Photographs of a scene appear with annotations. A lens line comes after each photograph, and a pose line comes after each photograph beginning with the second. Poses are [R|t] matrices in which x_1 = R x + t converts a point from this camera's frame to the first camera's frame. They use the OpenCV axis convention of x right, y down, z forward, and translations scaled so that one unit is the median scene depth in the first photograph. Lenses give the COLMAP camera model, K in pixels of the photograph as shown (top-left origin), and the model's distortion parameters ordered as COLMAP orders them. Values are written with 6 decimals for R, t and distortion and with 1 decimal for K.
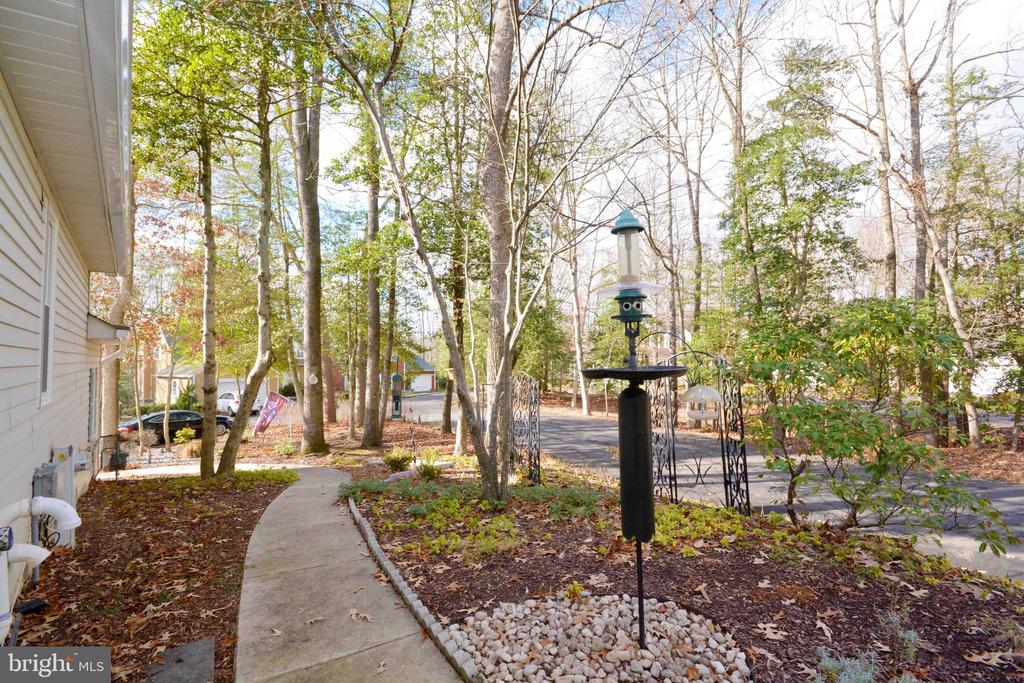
lens RADIAL K [[430.7, 0, 512.0], [0, 430.7, 341.5], [0, 0, 1]] dist [-0.001015, -0.000103]
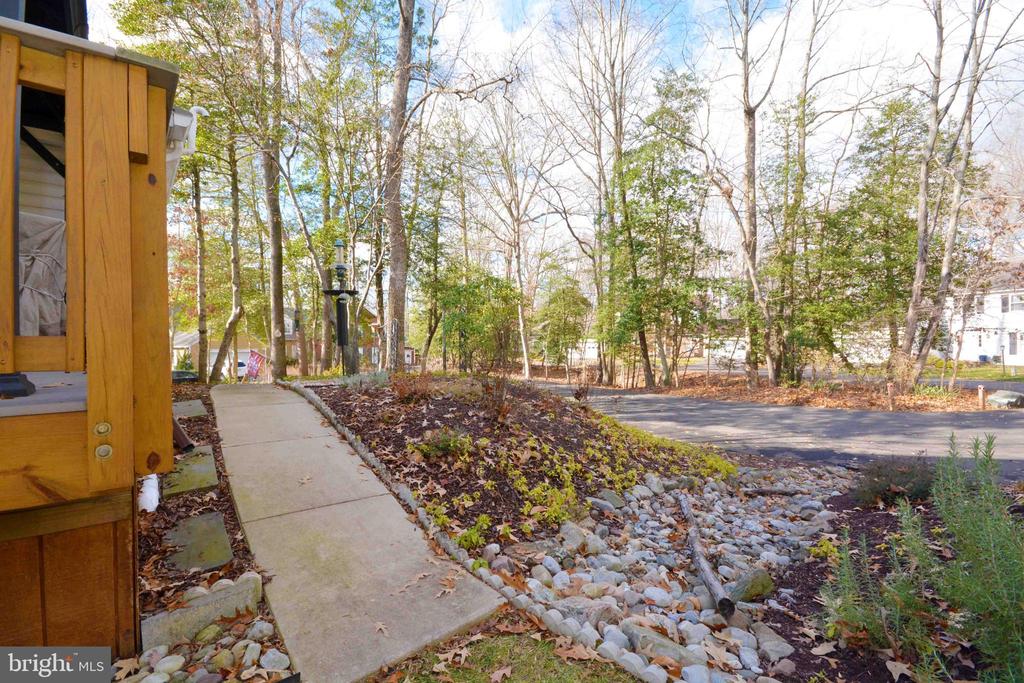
lens RADIAL K [[433.3, 0, 512.0], [0, 433.3, 341.5], [0, 0, 1]] dist [0.000814, 0.000109]
pose [[0.999976, 0.000061, 0.006886, 0.288010], [-0.000324, 0.999269, 0.038240, 0.059541], [-0.006879, -0.038241, 0.999245, -0.409830]]
